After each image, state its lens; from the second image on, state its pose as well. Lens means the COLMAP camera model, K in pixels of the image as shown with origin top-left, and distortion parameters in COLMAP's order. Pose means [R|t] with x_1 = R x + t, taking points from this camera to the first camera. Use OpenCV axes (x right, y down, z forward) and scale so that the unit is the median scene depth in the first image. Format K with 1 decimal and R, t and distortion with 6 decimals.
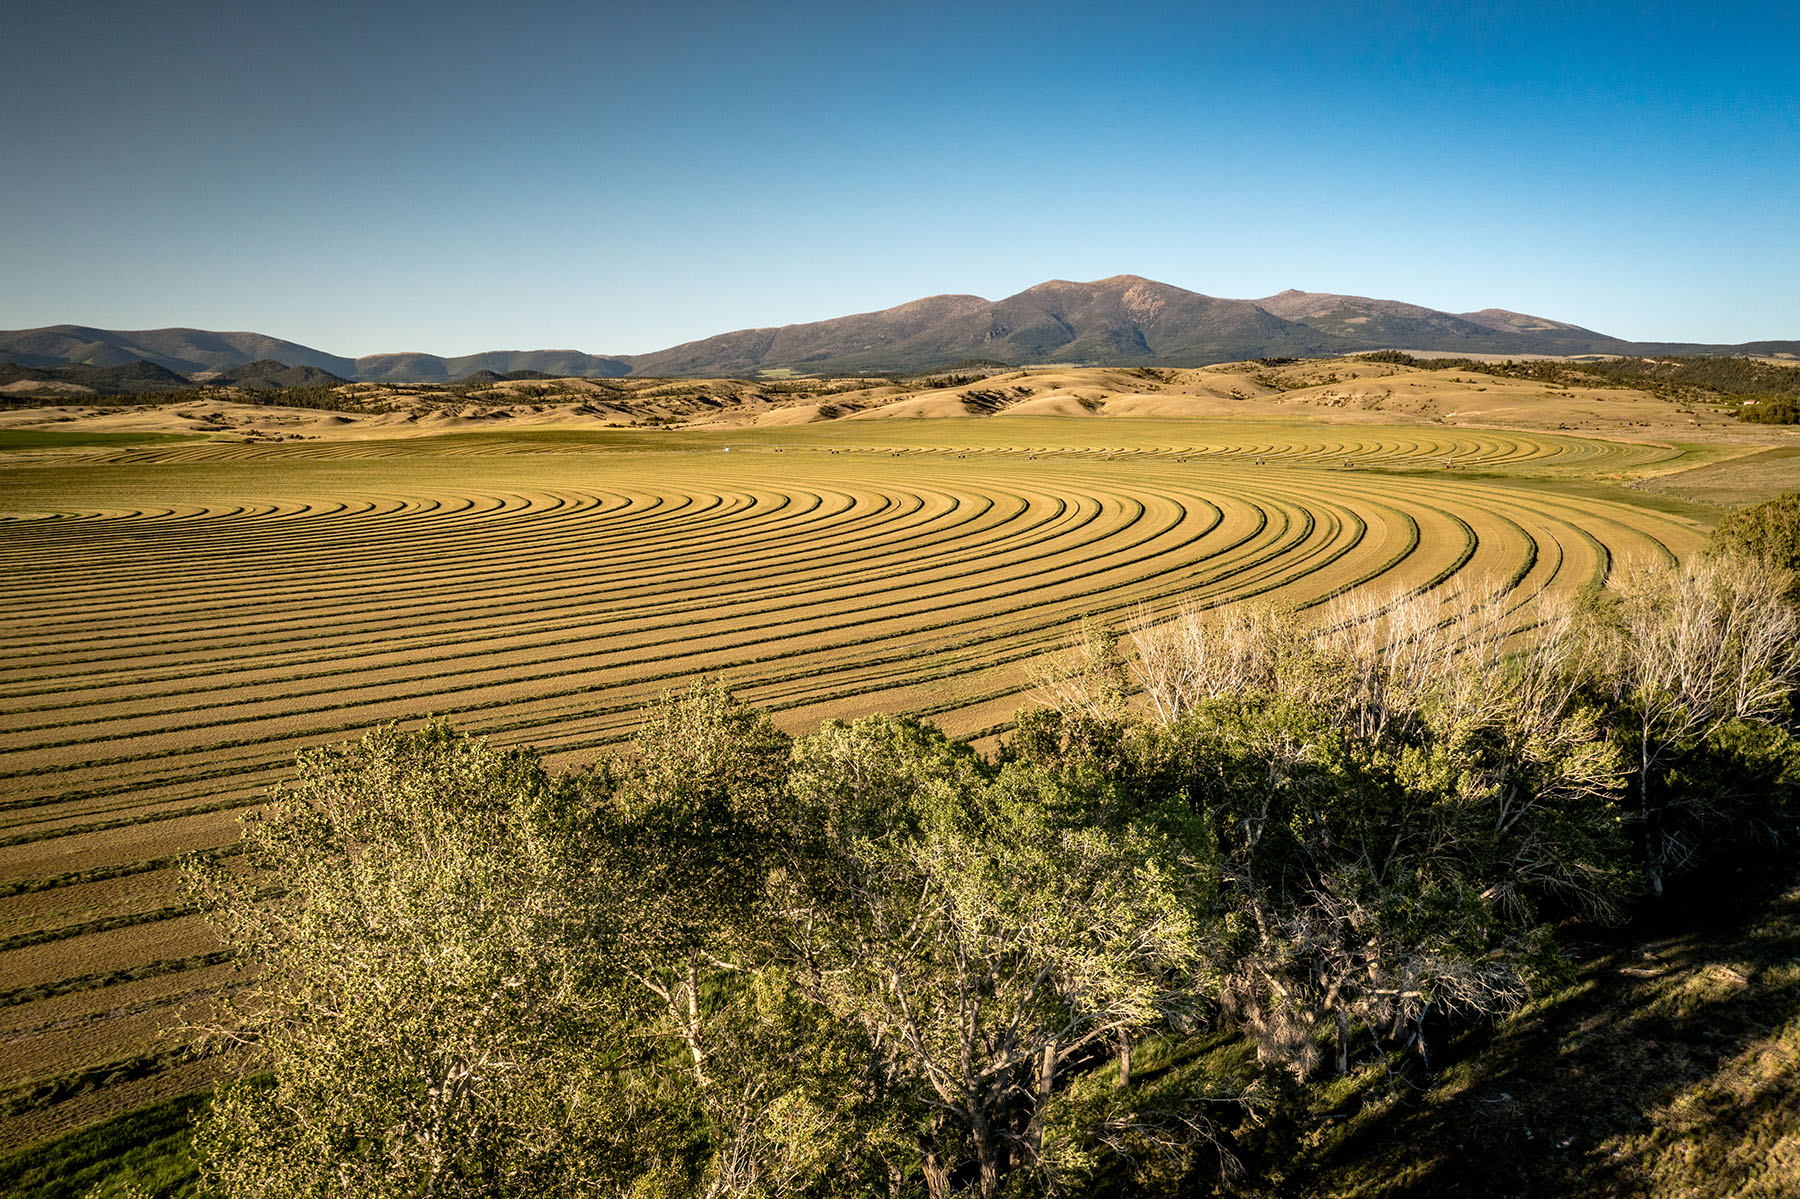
lens RADIAL K [[1407.2, 0, 904.4], [0, 1407.2, 611.8], [0, 0, 1]] dist [-0.011705, 0.011564]
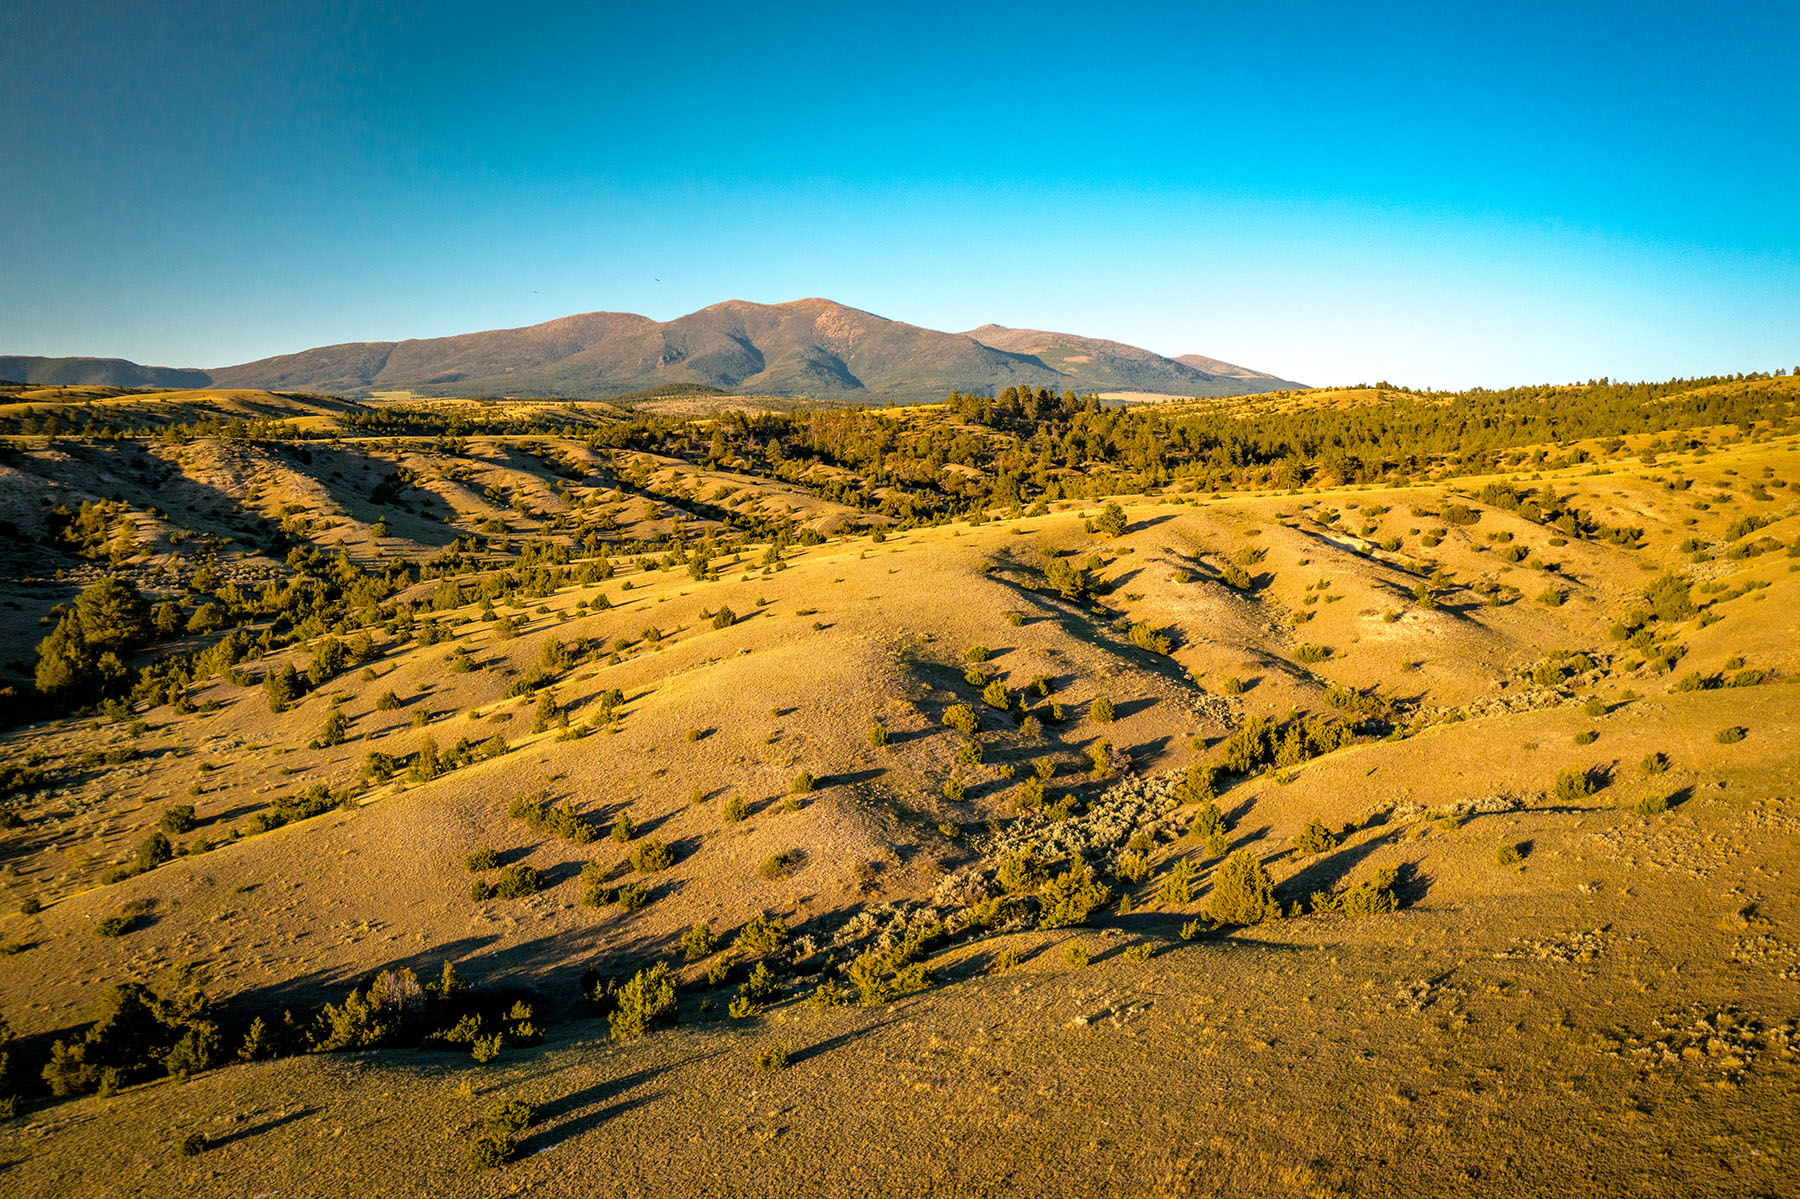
lens RADIAL K [[1407.2, 0, 898.8], [0, 1407.2, 599.4], [0, 0, 1]] dist [-0.011705, 0.011564]
pose [[0.967672, -0.002324, 0.252201, -0.115254], [0.010717, 0.999433, -0.031910, -0.210400], [-0.251984, 0.033581, 0.967149, 1.293967]]
